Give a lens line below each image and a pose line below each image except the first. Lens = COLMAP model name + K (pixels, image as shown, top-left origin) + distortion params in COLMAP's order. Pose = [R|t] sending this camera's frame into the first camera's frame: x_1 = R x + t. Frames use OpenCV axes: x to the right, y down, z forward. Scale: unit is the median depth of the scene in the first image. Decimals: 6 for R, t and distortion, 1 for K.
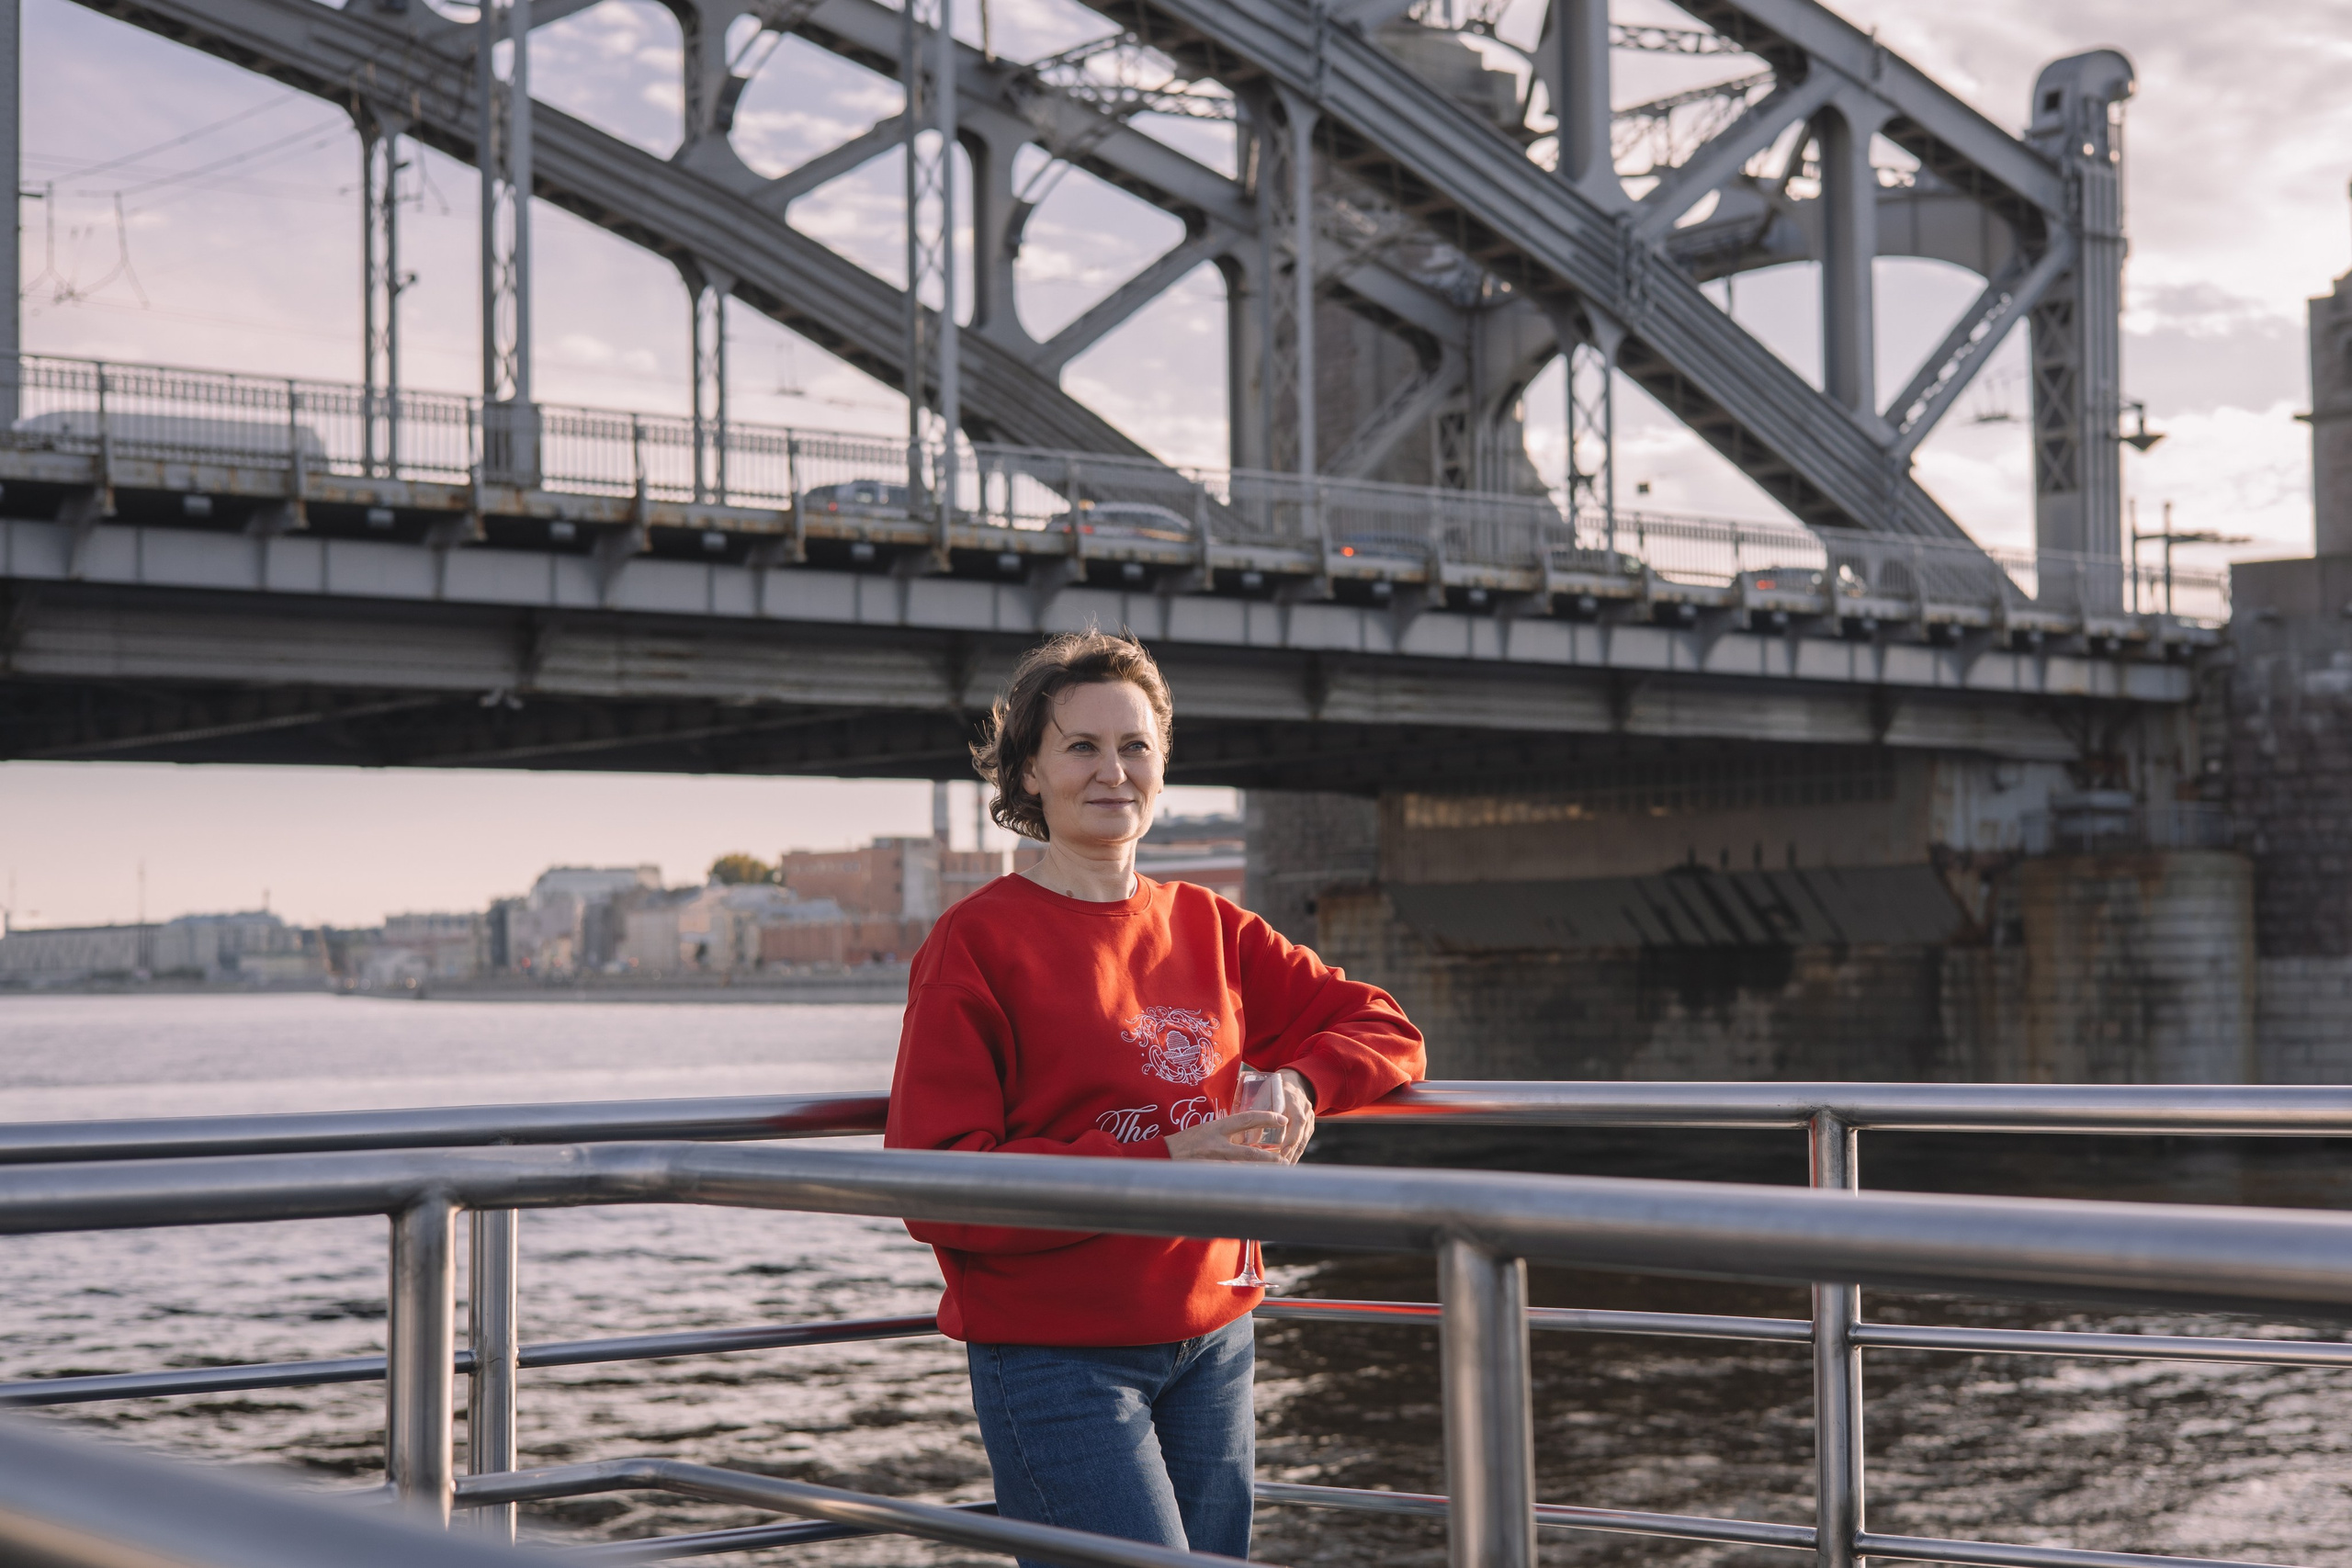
lens RADIAL K [[3672.8, 0, 1176.0], [0, 3672.8, 784.0], [0, 0, 1]] dist [0.045567, 0.061804]
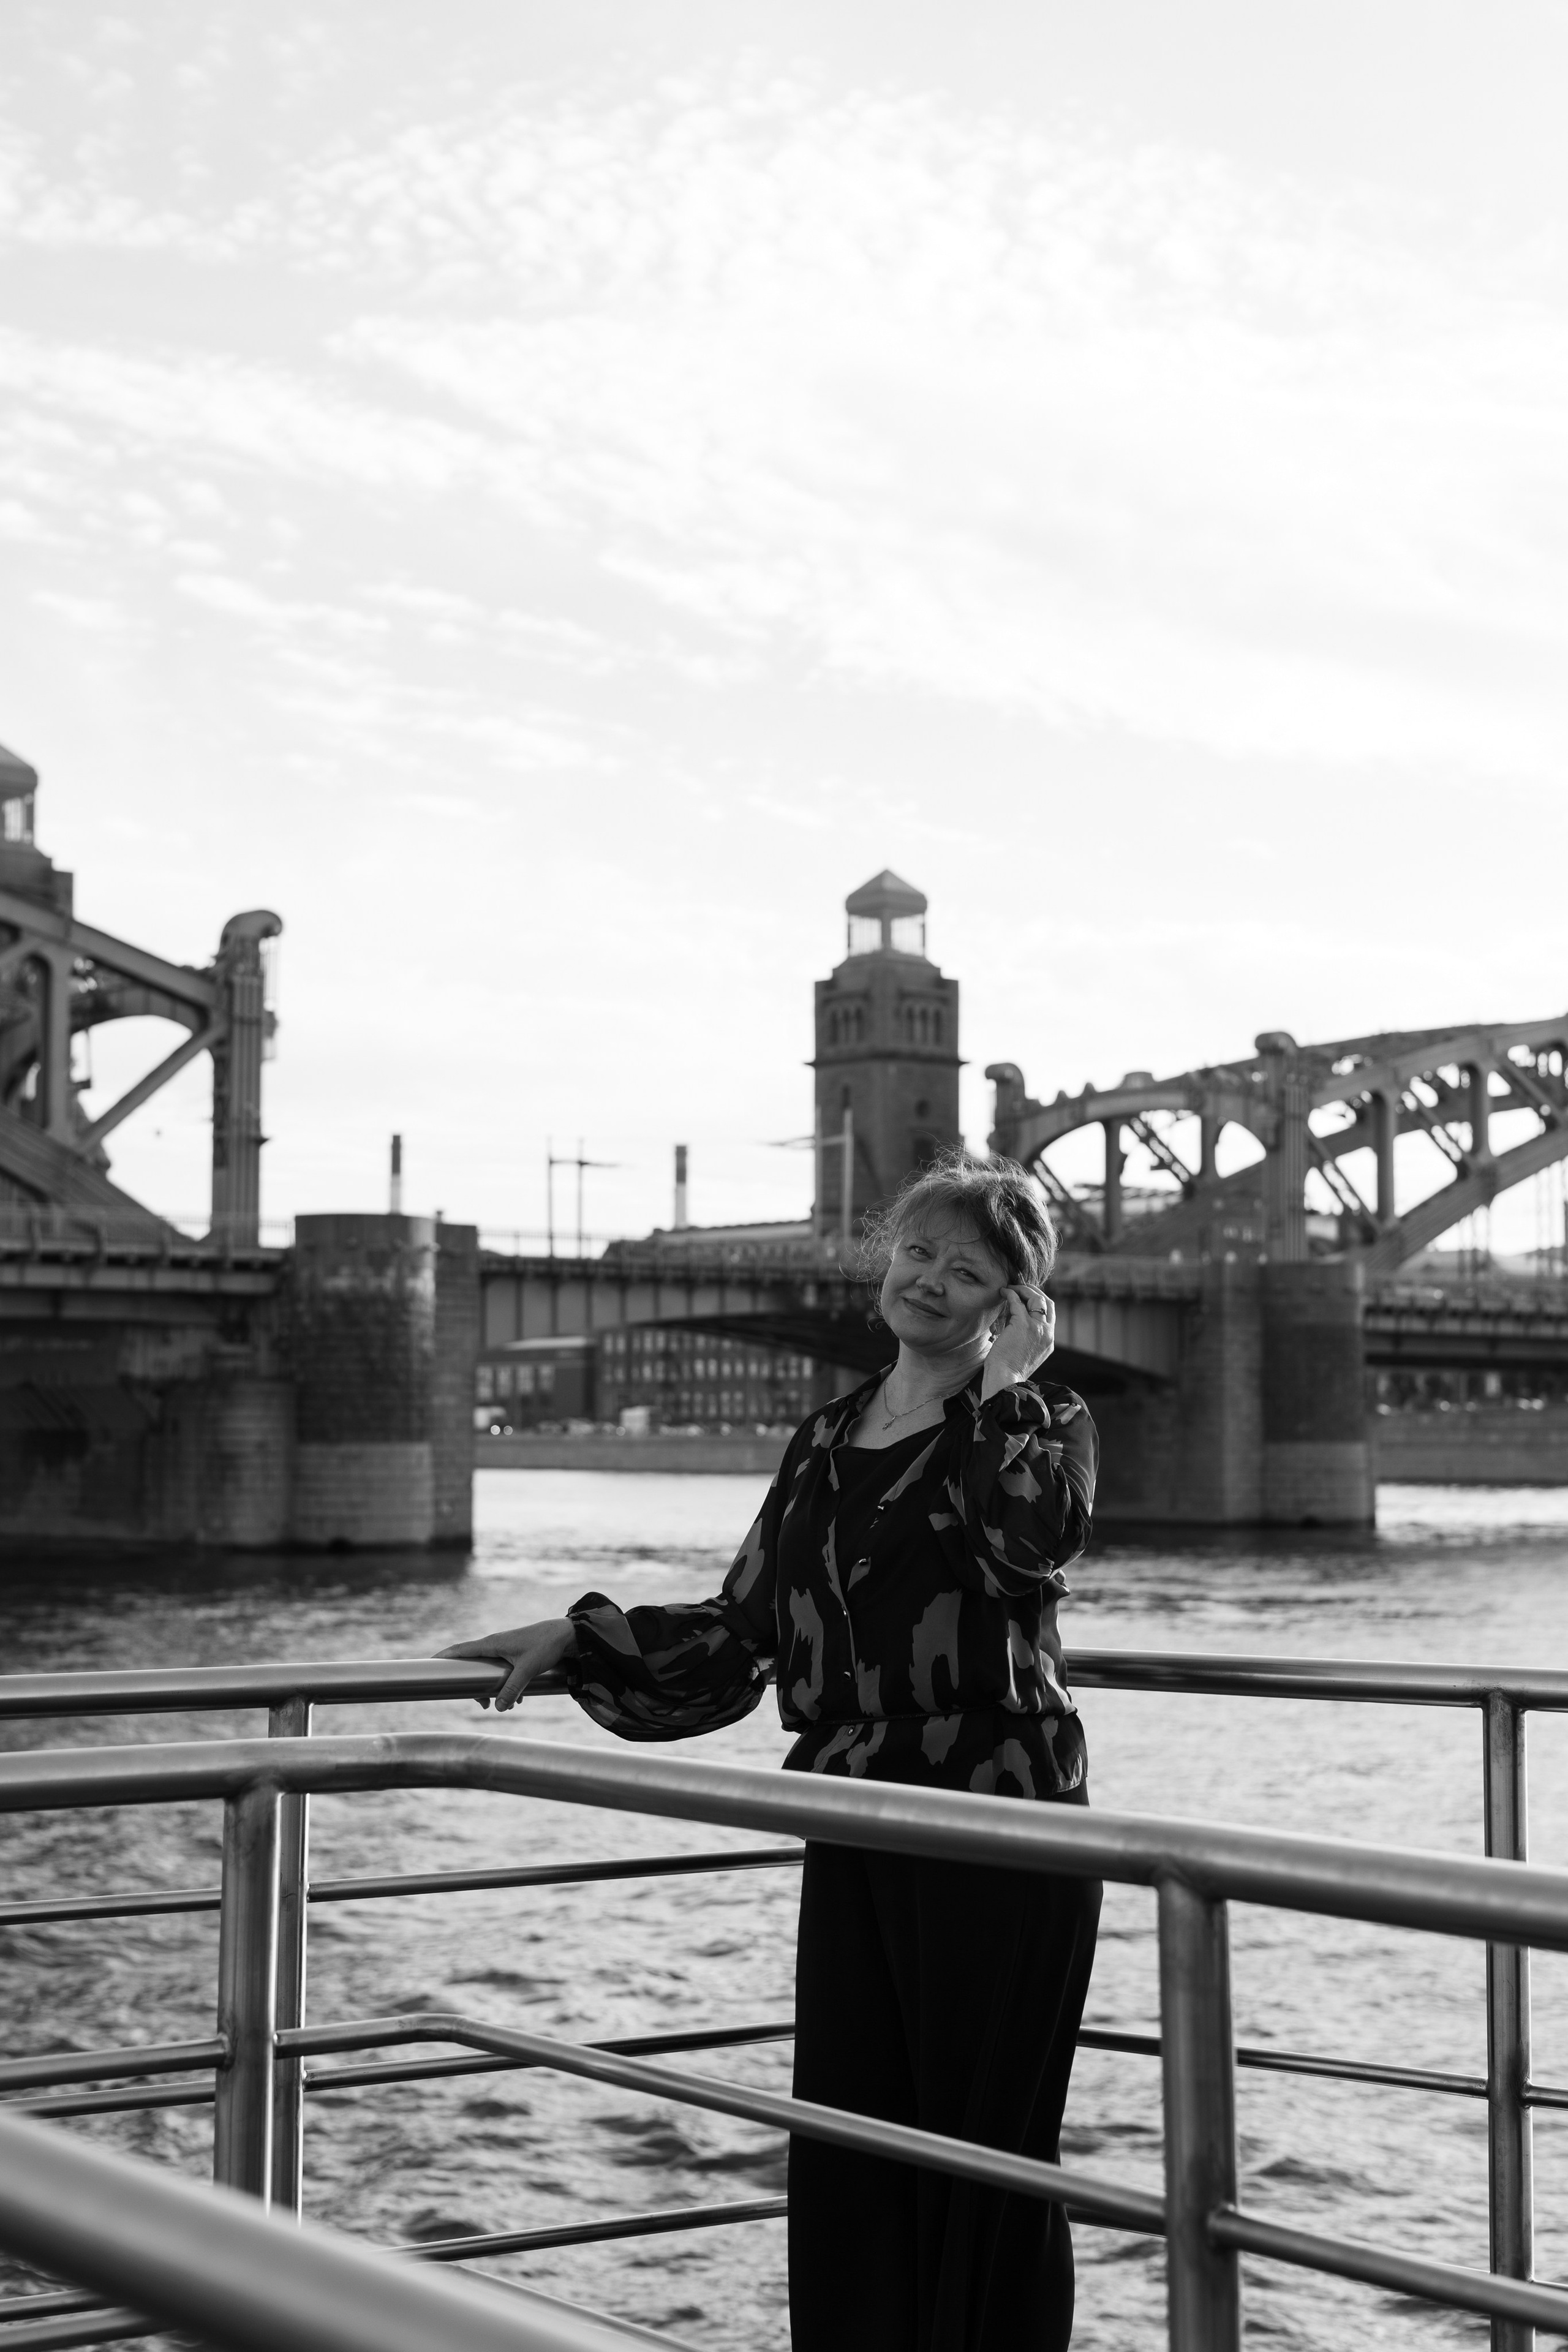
lens RADIAL K [[3673.2, 0, 784.0], [0, 3673.2, 1176.0], [0, 0, 1]] dist [0.045567, 0.061804]
pose [[0.999138, 0.011408, -0.039916, 0.582401], [-0.012106, 0.999777, -0.017298, -0.050563], [0.039710, 0.017766, 0.999053, -0.709842]]
